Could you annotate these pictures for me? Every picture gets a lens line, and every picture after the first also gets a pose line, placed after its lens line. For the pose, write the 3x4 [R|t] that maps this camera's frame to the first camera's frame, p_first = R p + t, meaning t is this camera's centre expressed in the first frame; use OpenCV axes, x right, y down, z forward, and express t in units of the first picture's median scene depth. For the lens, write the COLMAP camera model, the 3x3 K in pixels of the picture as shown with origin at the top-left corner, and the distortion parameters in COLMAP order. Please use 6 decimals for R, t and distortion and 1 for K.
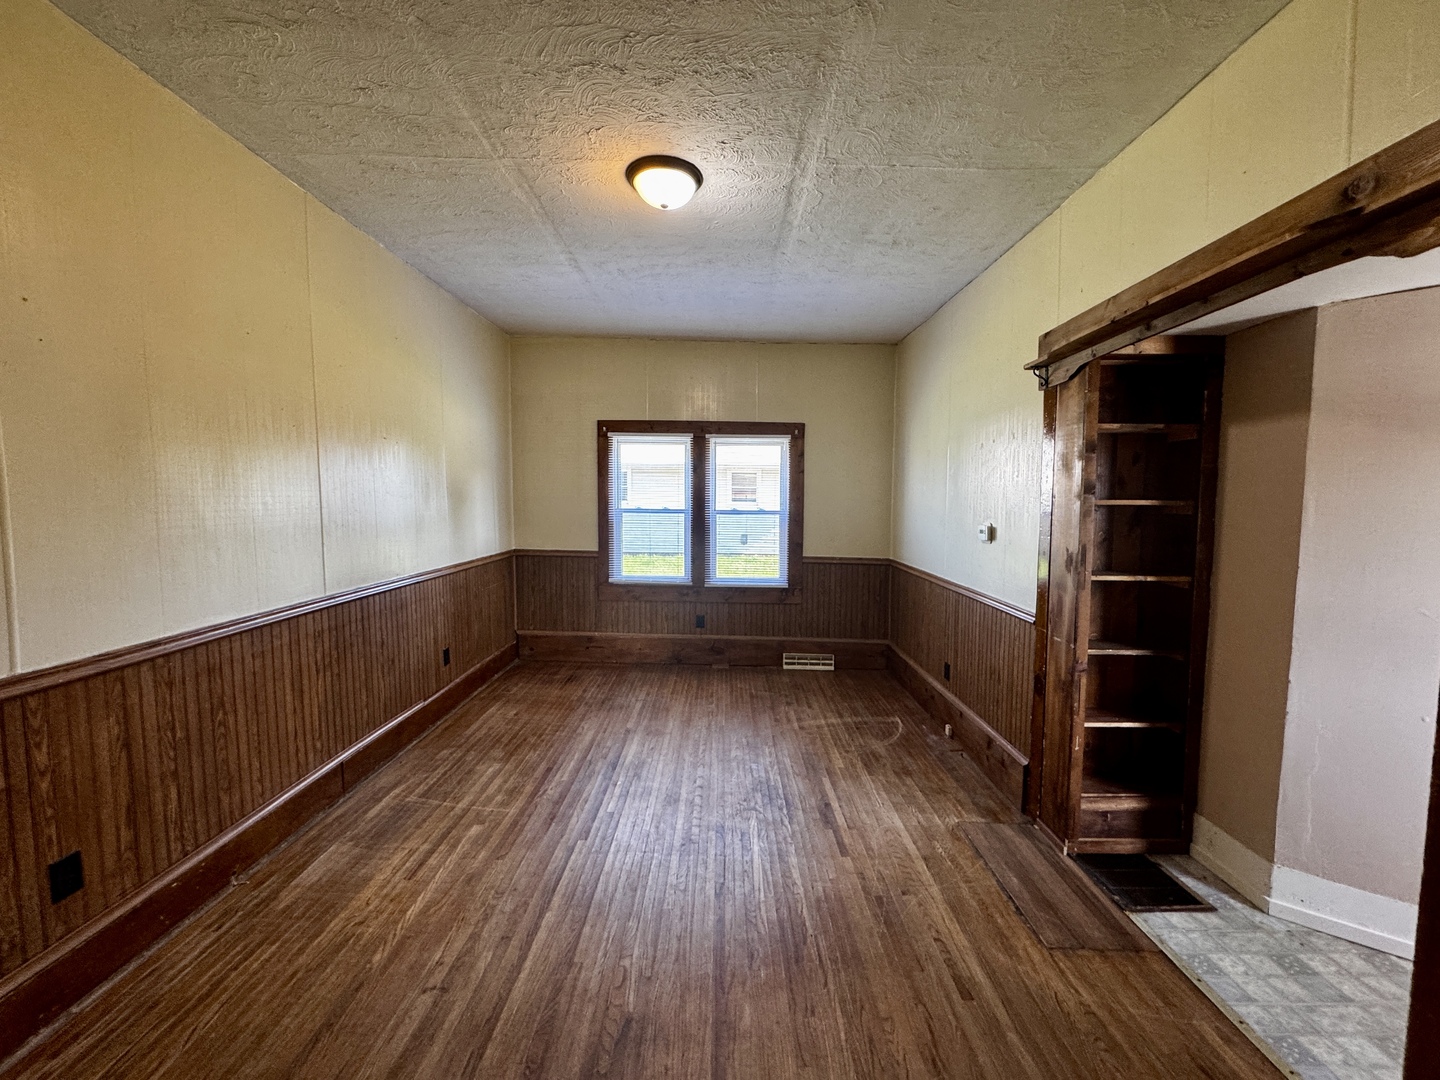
lens RADIAL K [[573.4, 0, 721.5], [0, 573.4, 539.1], [0, 0, 1]] dist [-0.001114, 0.000017]
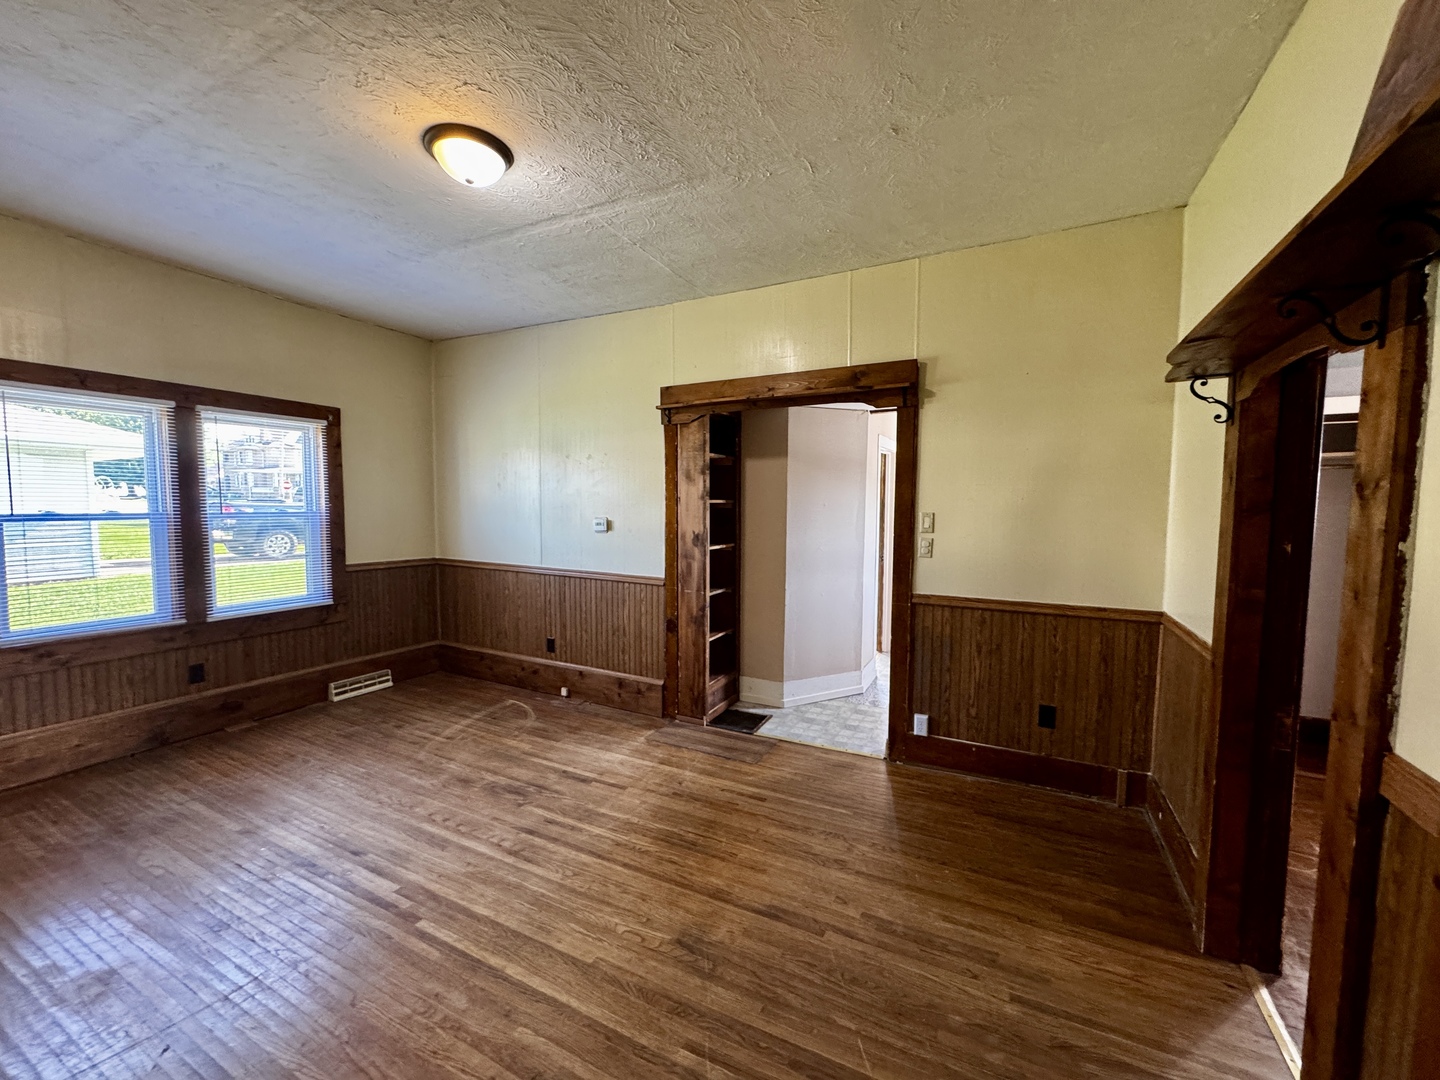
lens RADIAL K [[573.4, 0, 721.5], [0, 573.4, 539.1], [0, 0, 1]] dist [-0.001114, 0.000017]
pose [[0.444760, -0.065170, 0.893276, -0.607680], [0.057817, 0.997358, 0.043976, -0.021640], [-0.893782, 0.032088, 0.447353, 0.193844]]
